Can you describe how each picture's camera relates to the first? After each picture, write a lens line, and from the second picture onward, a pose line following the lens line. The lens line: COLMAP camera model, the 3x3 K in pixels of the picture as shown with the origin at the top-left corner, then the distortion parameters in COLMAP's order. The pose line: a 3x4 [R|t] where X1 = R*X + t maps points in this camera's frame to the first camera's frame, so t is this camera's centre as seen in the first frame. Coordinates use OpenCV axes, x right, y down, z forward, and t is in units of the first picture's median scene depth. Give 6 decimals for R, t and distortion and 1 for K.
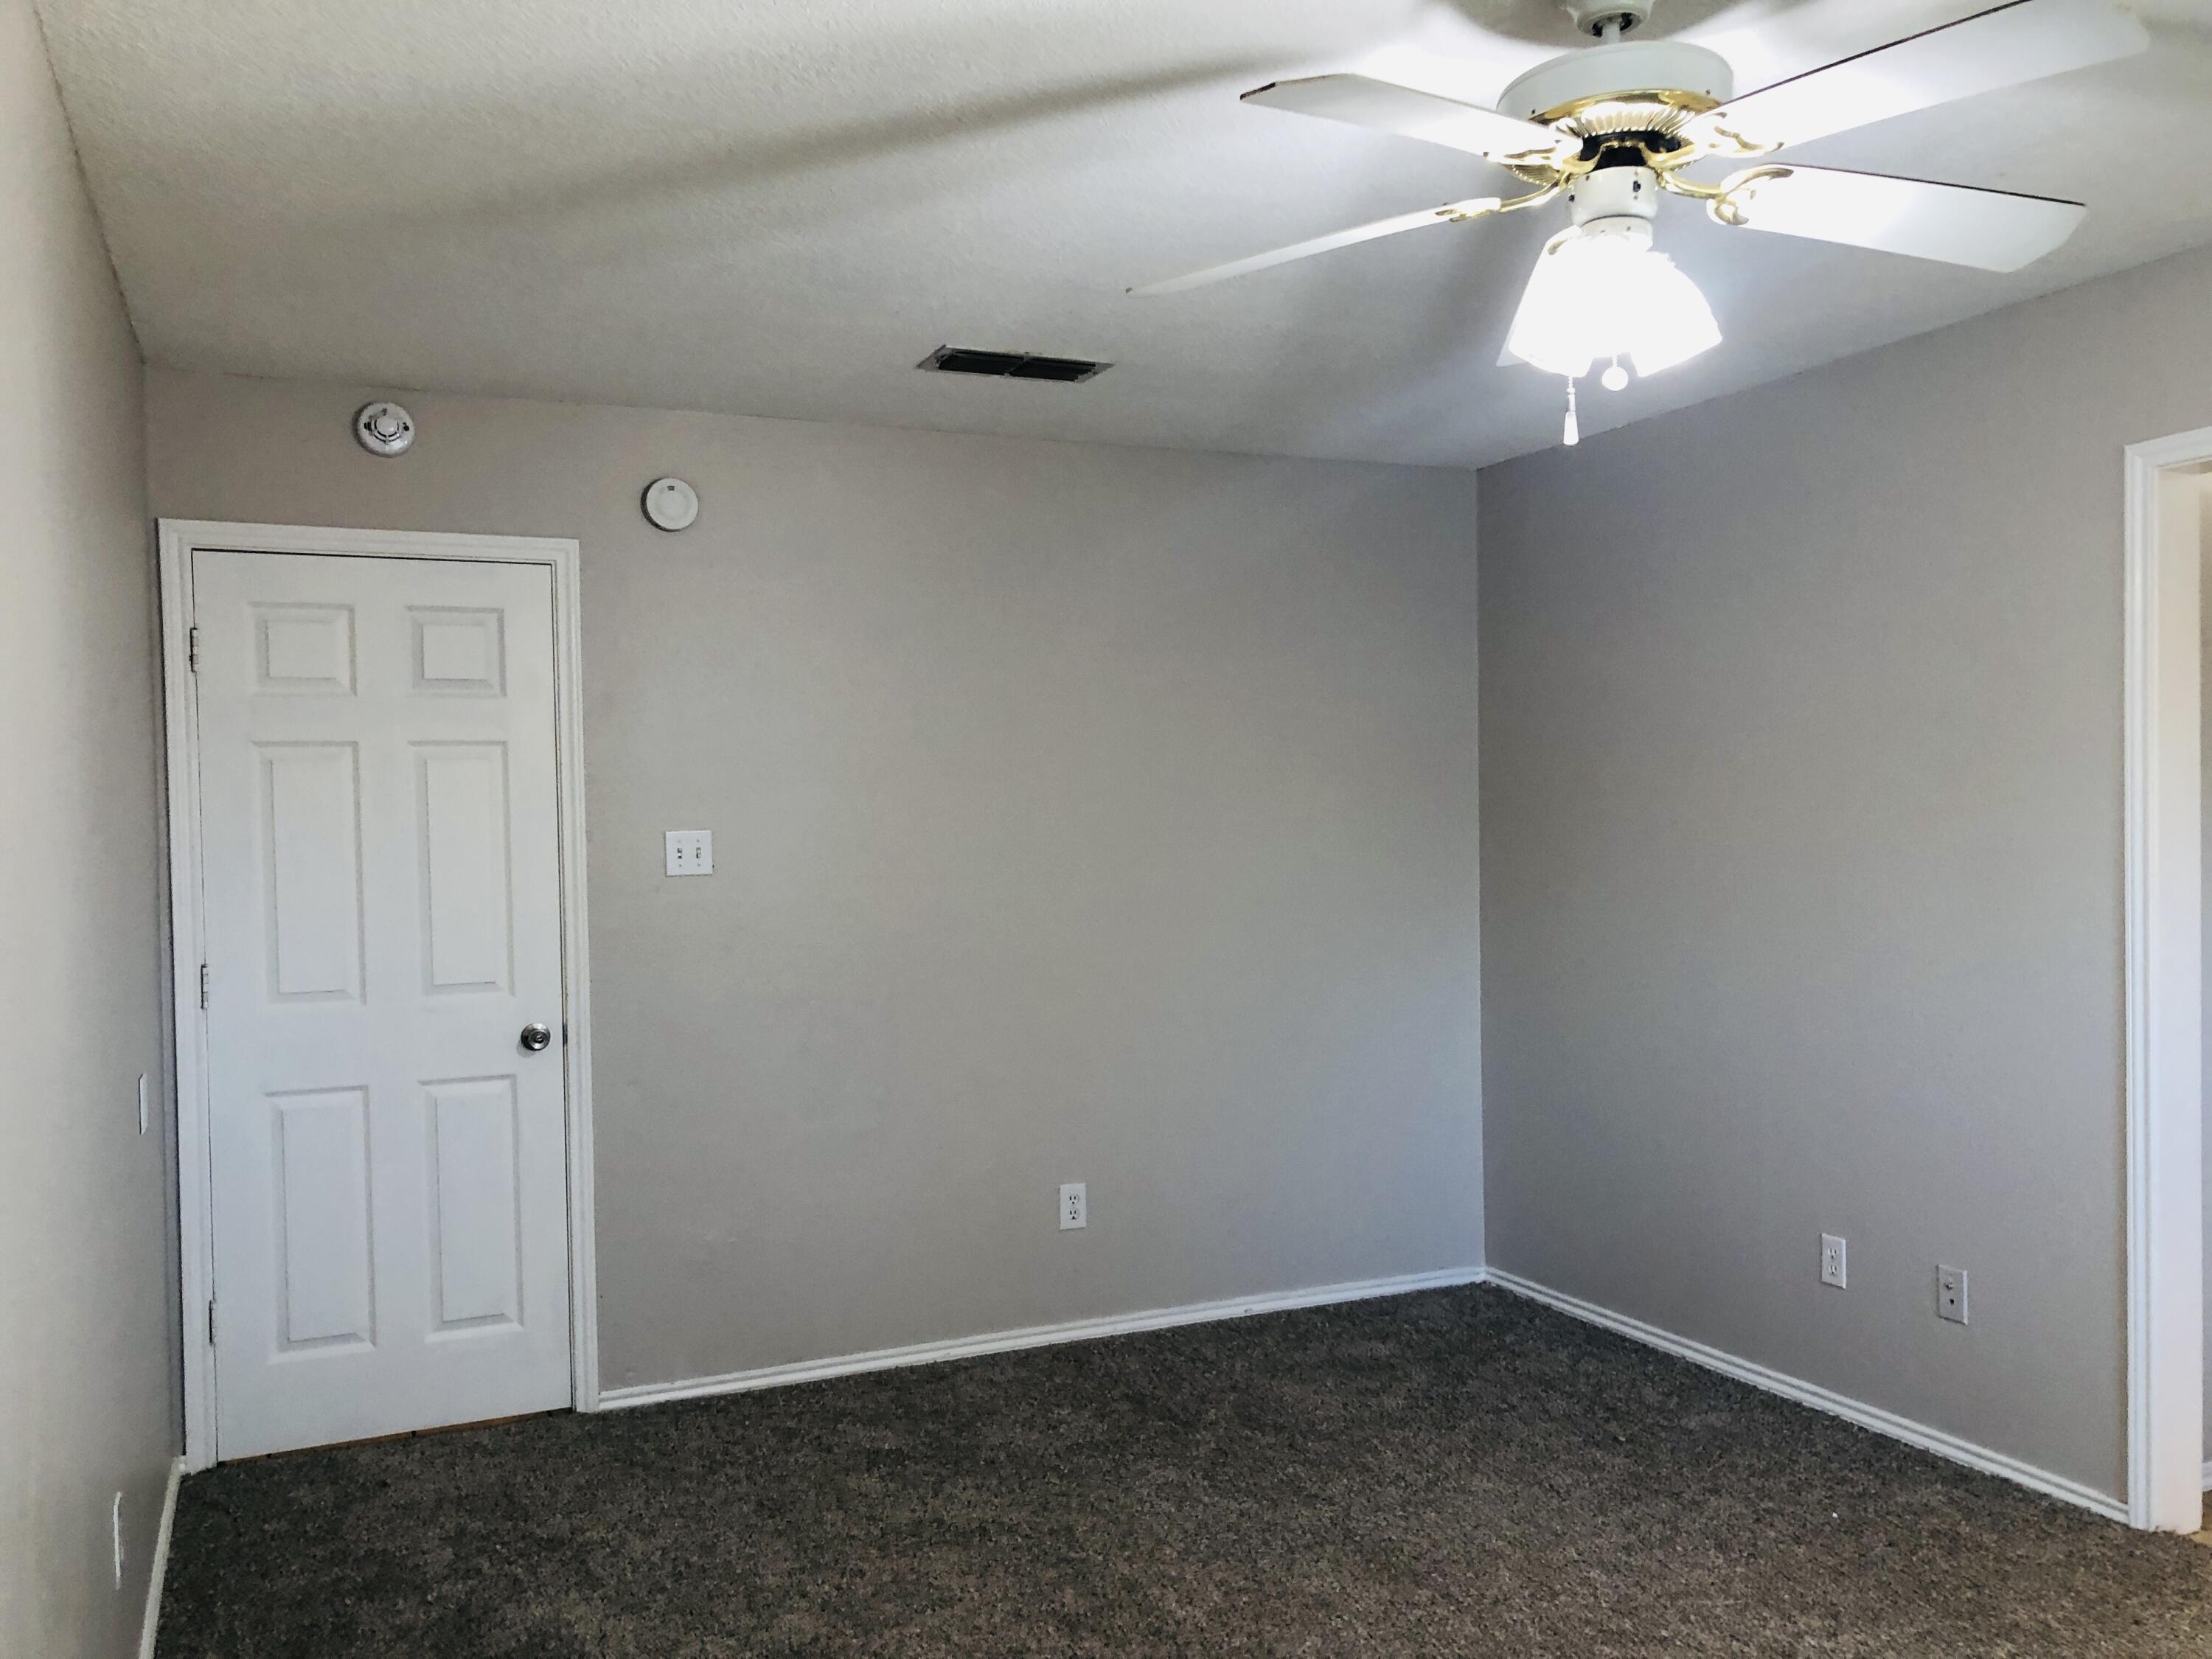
lens RADIAL K [[1789.1, 0, 1105.9], [0, 1789.1, 858.9], [0, 0, 1]] dist [-0.003385, 0.005437]
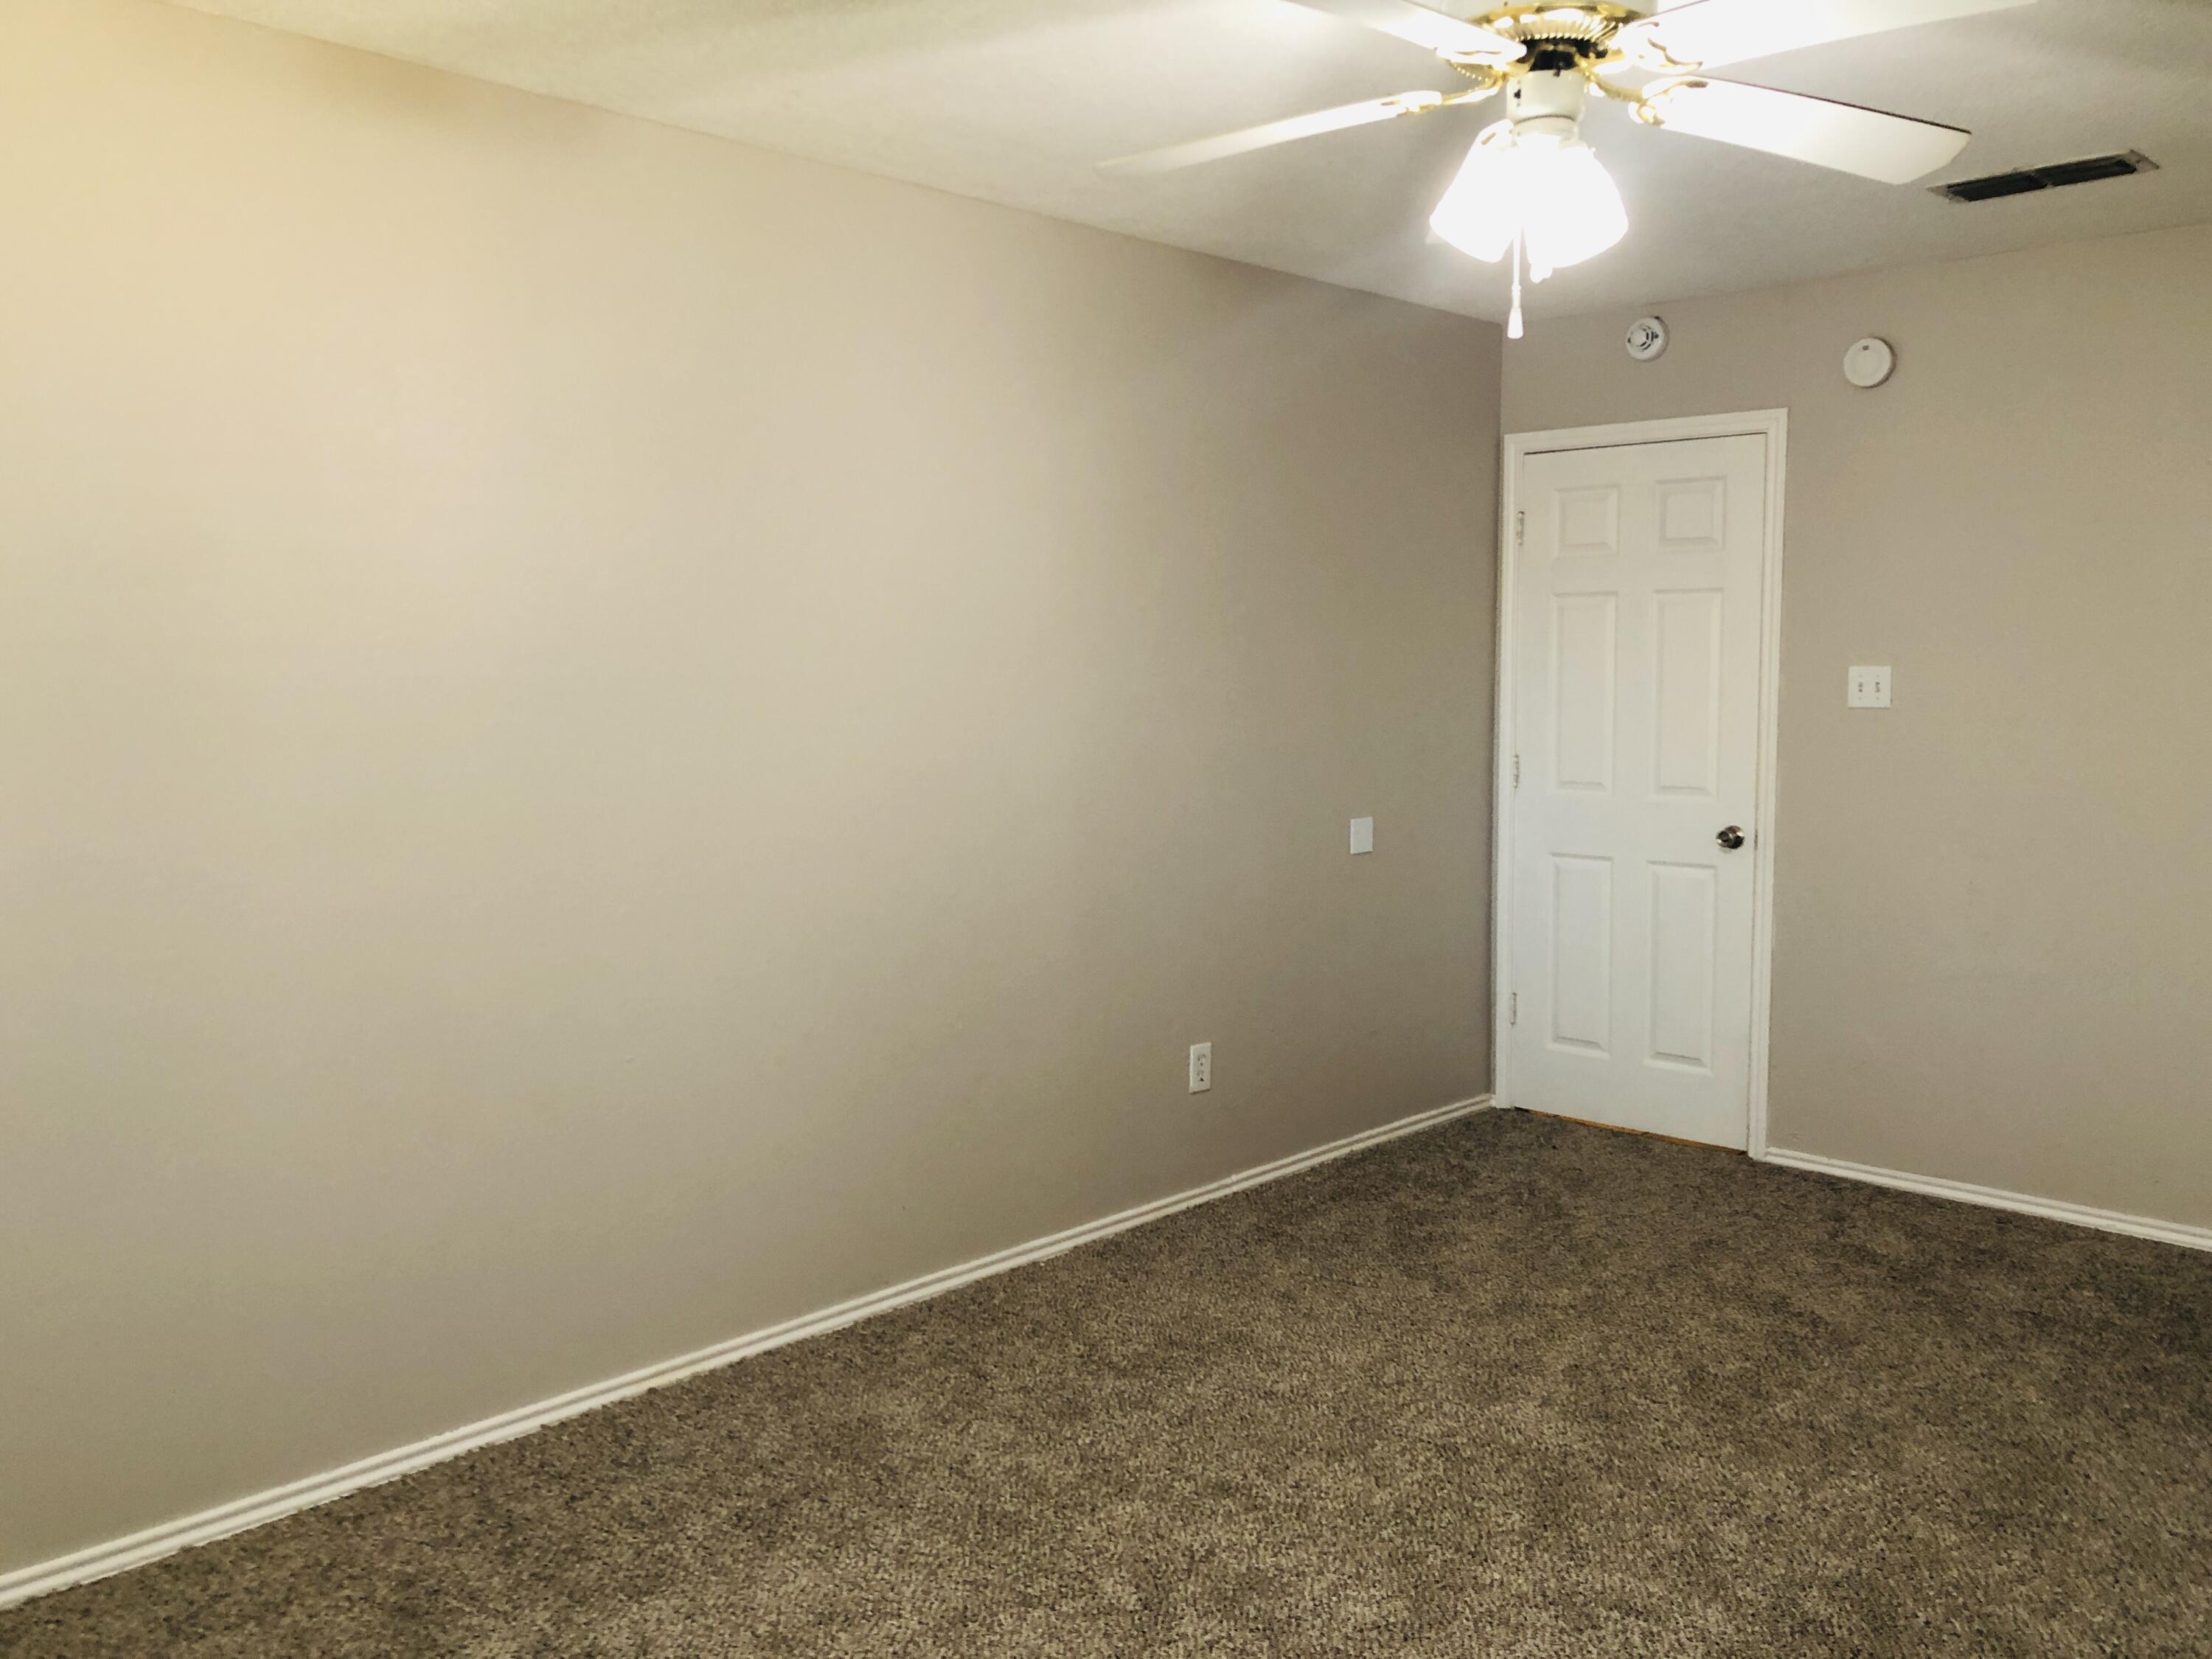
lens RADIAL K [[1764.0, 0, 1106.0], [0, 1764.0, 829.5], [0, 0, 1]] dist [-0.007357, -0.004426]
pose [[0.368995, 0.107304, -0.923216, 0.638584], [-0.025427, 0.994107, 0.105380, -0.019526], [0.929083, -0.015411, 0.369549, 0.186170]]
